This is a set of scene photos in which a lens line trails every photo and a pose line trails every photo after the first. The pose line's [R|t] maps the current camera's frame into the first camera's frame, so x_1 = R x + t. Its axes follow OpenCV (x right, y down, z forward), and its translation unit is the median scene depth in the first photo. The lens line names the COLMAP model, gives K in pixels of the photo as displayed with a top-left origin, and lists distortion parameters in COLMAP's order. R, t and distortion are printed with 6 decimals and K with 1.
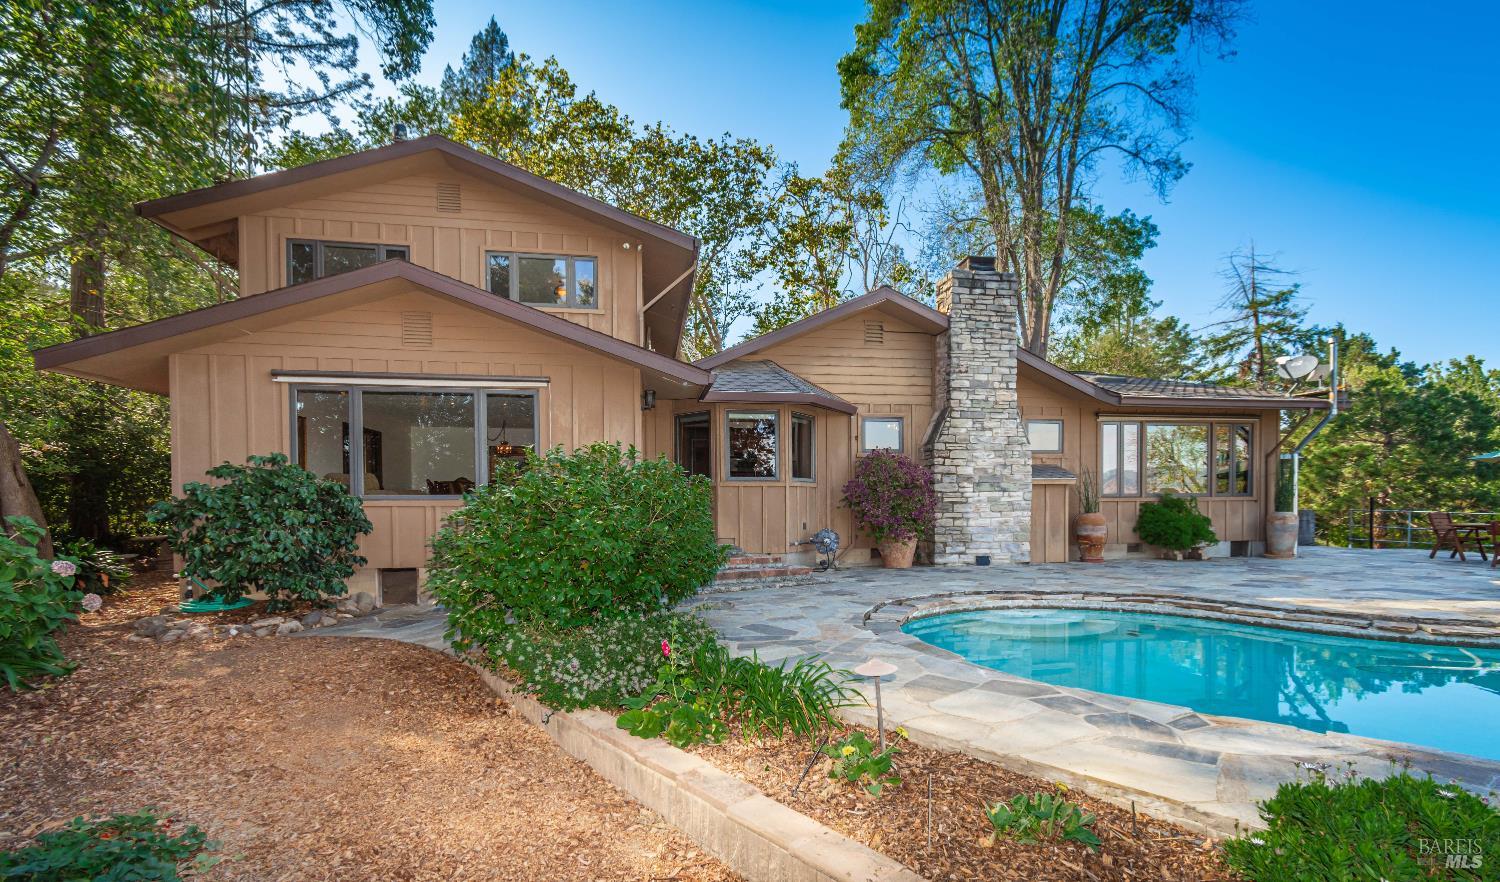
lens RADIAL K [[689.3, 0, 859.7], [0, 689.3, 519.9], [0, 0, 1]] dist [0.004245, -0.000398]
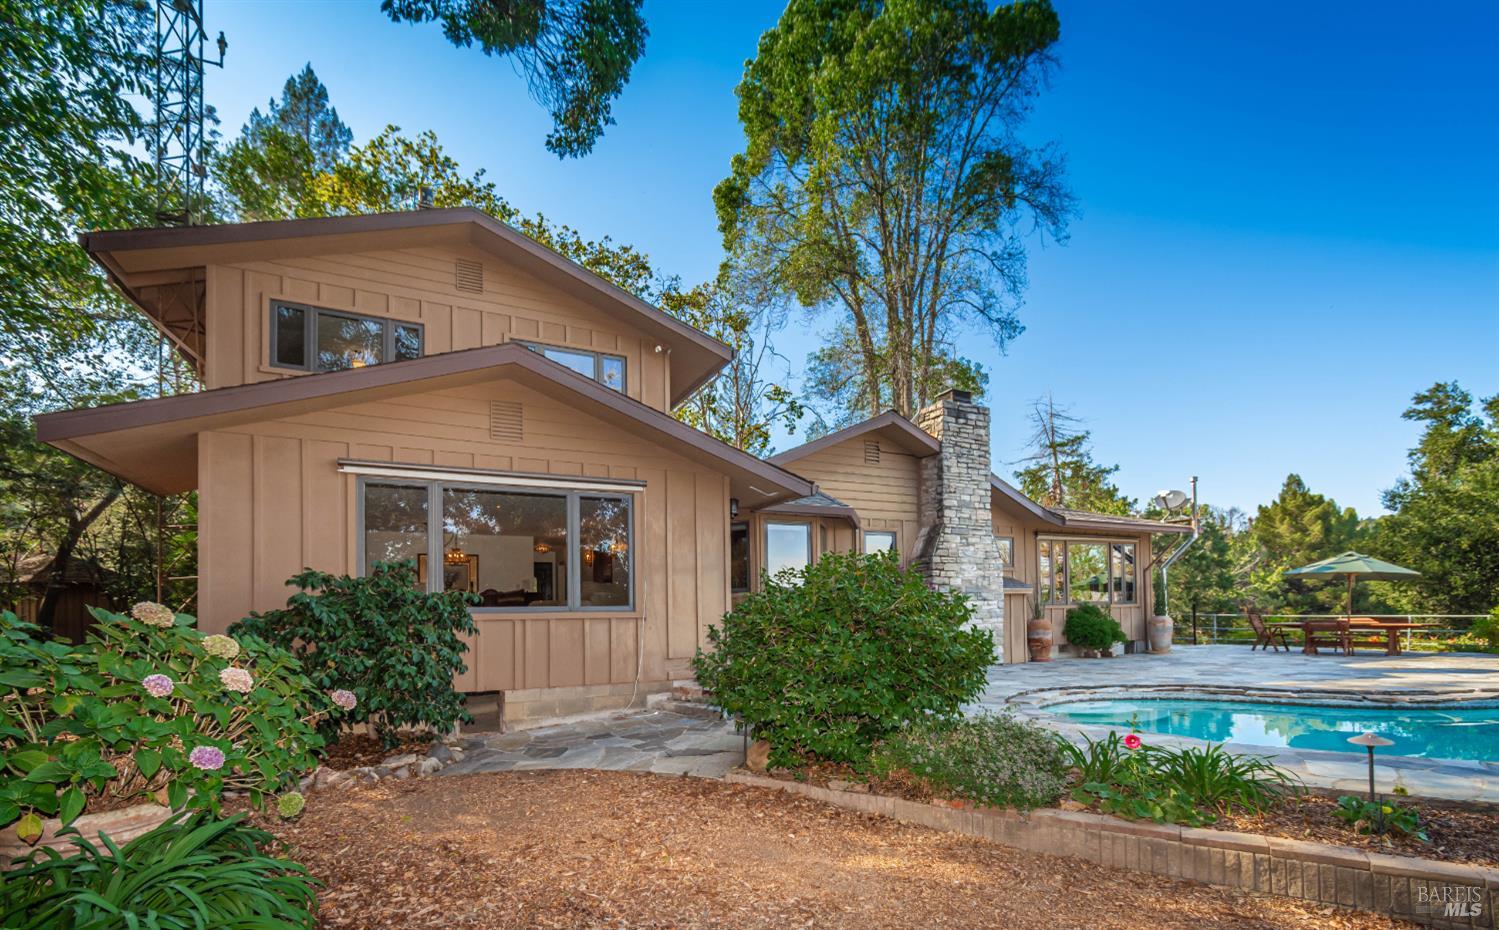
lens RADIAL K [[681.1, 0, 769.8], [0, 681.1, 605.5], [0, 0, 1]] dist [0.002329, 0.000795]
pose [[0.954144, -0.008192, 0.299235, -0.452825], [0.020112, 0.999121, -0.036777, 0.000310], [-0.298671, 0.041108, 0.953470, 0.055676]]
